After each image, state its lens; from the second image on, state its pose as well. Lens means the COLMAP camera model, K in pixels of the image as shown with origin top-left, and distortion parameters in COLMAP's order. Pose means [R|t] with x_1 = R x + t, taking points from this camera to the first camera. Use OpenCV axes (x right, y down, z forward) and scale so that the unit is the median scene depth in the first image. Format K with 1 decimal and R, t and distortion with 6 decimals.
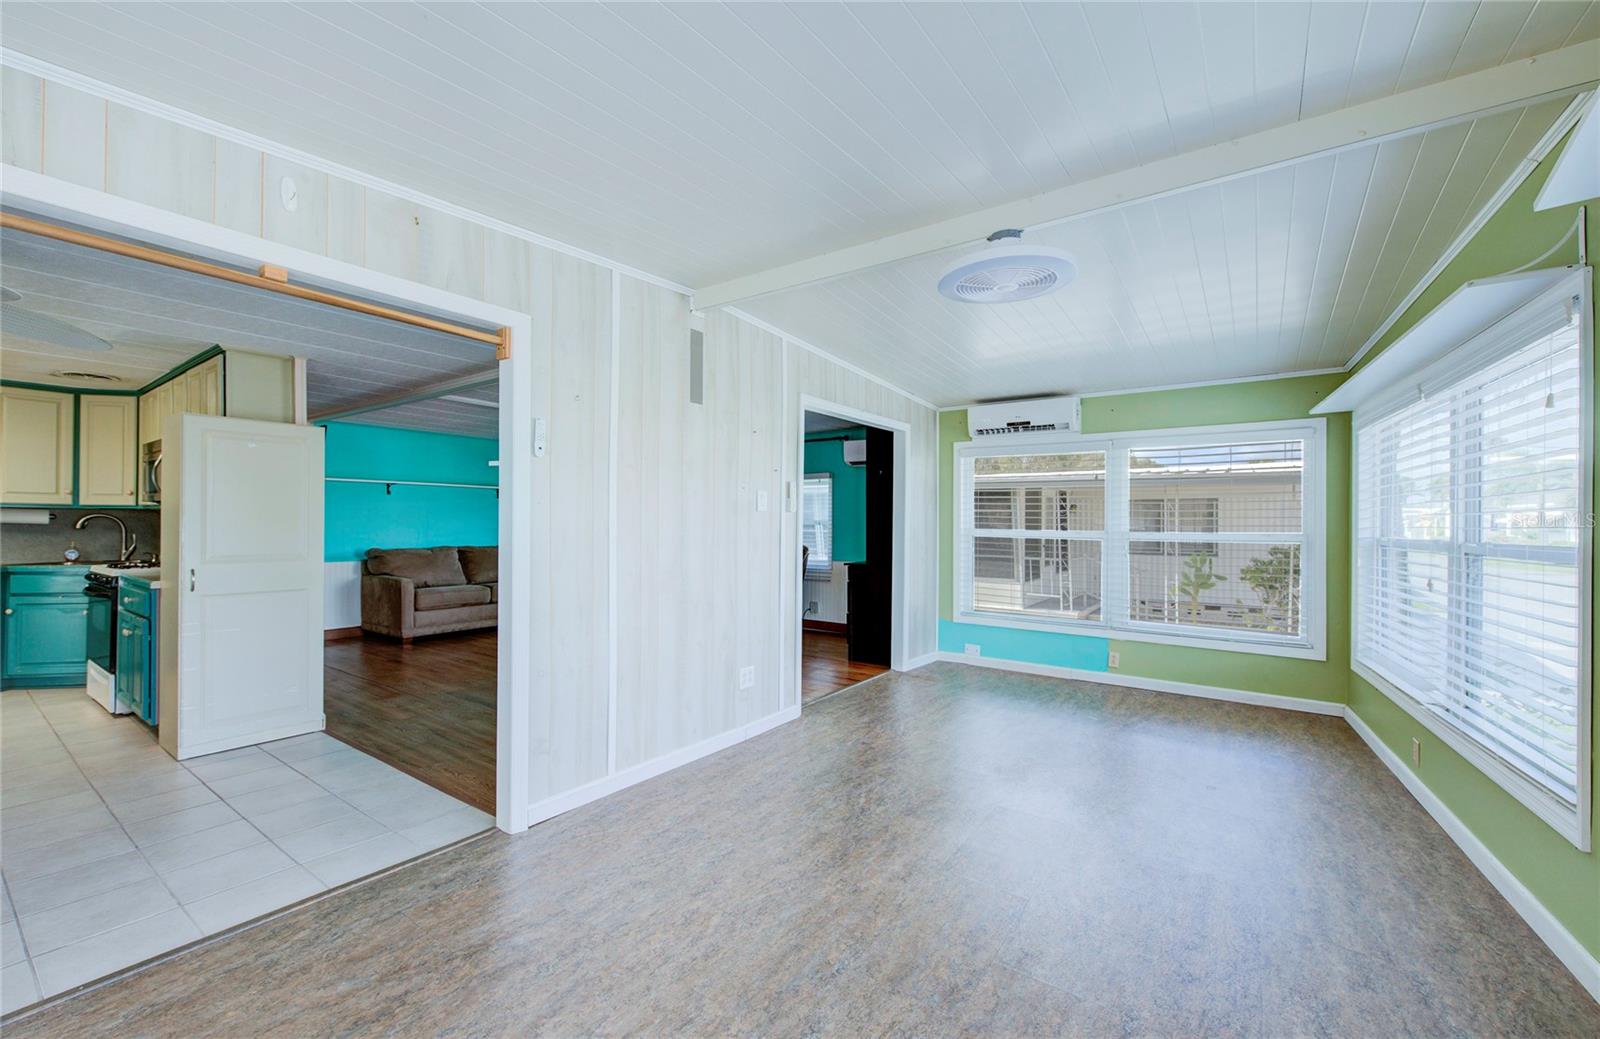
lens RADIAL K [[647.8, 0, 800.0], [0, 647.8, 519.5], [0, 0, 1]] dist [0.002045, 0.000012]
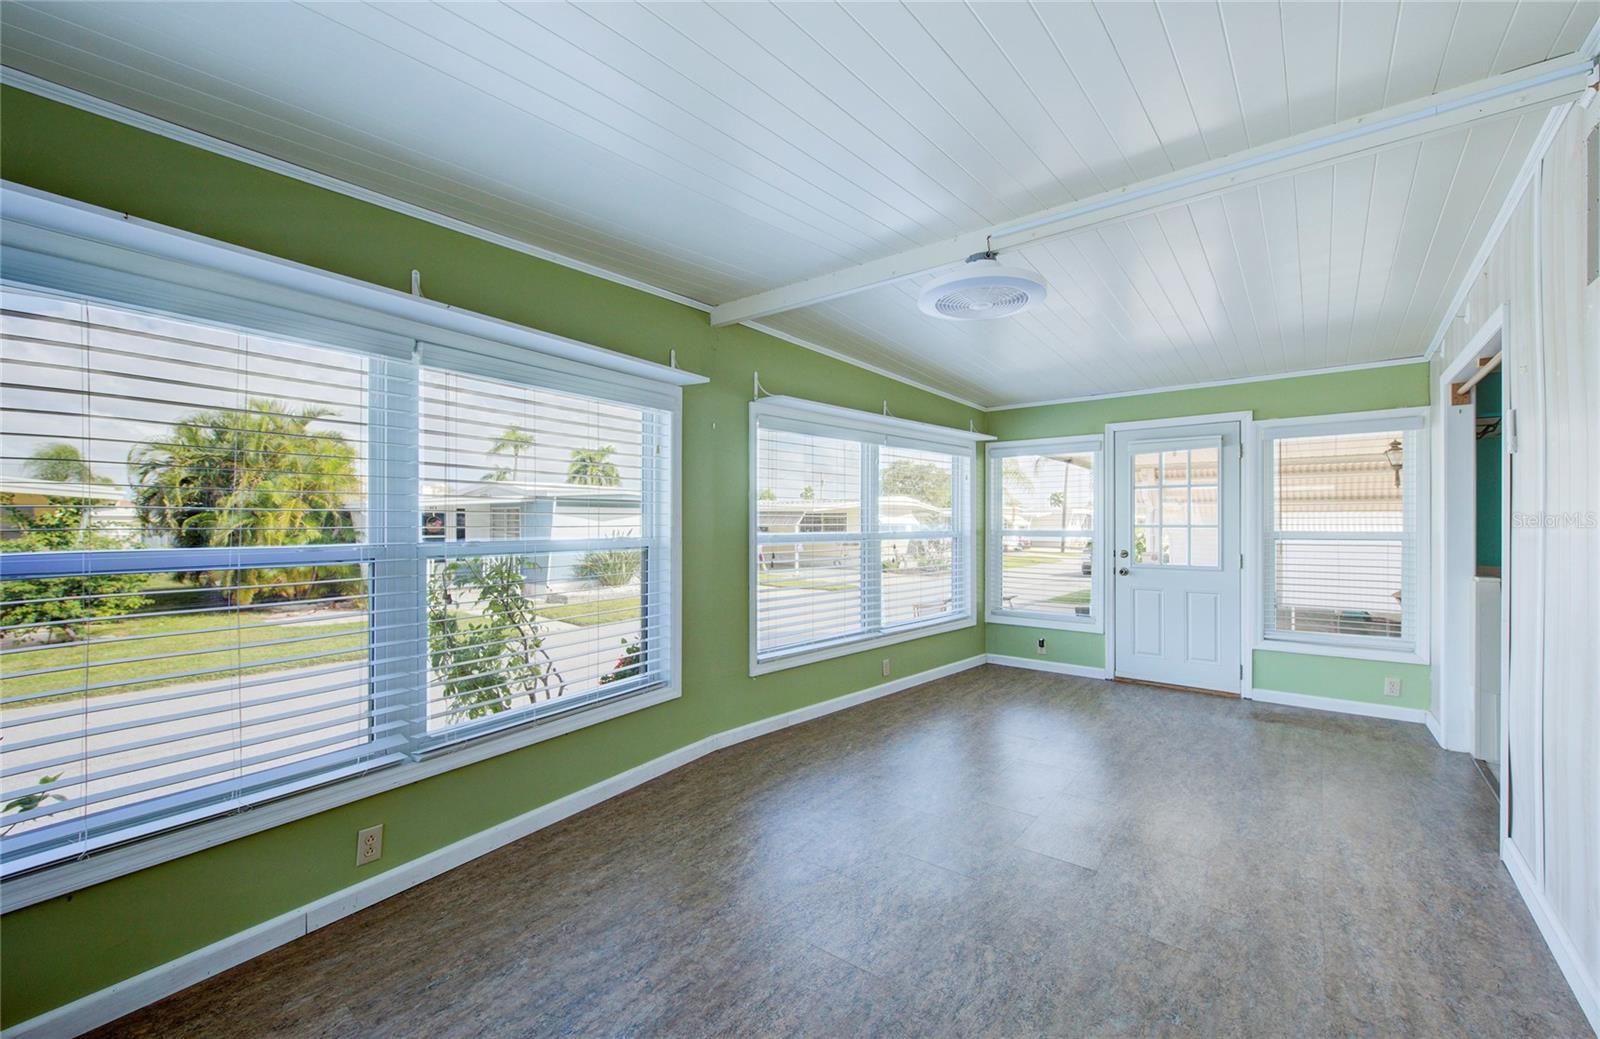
lens RADIAL K [[647.8, 0, 800.0], [0, 647.8, 519.5], [0, 0, 1]] dist [0.002045, 0.000012]
pose [[-0.998283, -0.001902, 0.058541, 0.265713], [-0.002516, 0.999943, -0.010418, 0.005060], [-0.058518, -0.010547, -0.998231, 1.016048]]
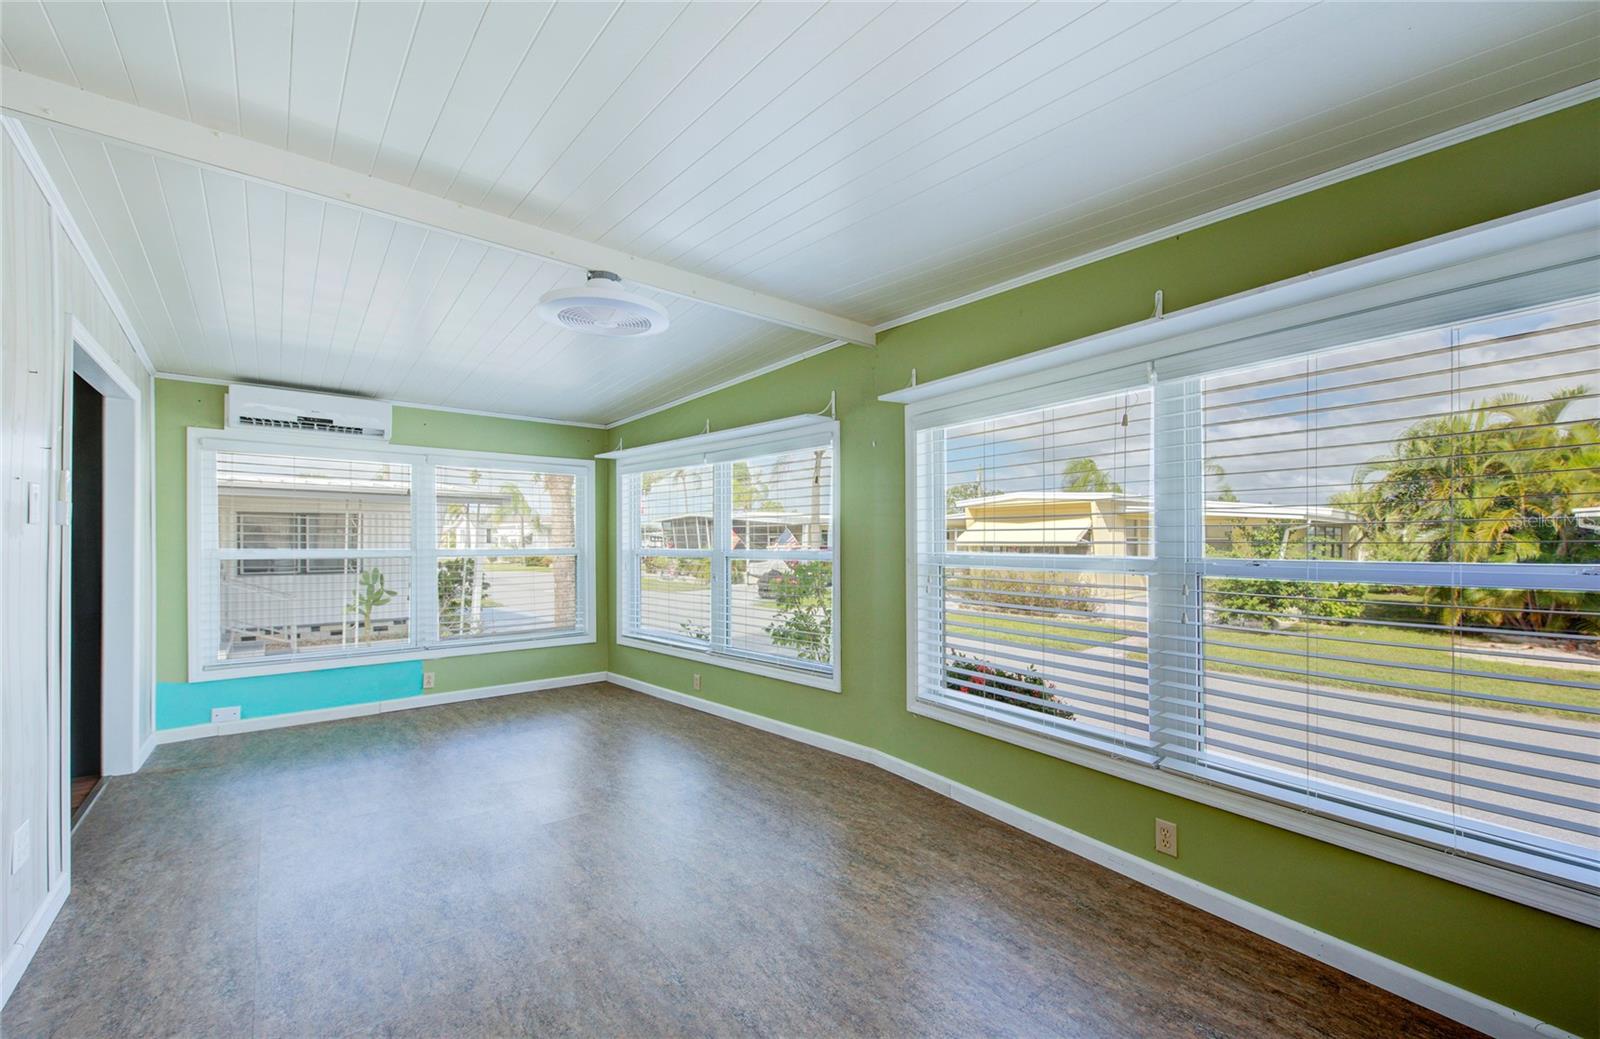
lens RADIAL K [[646.8, 0, 809.8], [0, 646.8, 538.2], [0, 0, 1]] dist [0.008538, -0.000101]
pose [[0.256820, -0.002777, 0.966455, -0.314252], [-0.002483, 0.999991, 0.003534, -0.003032], [-0.966456, -0.003308, 0.256810, 0.193827]]
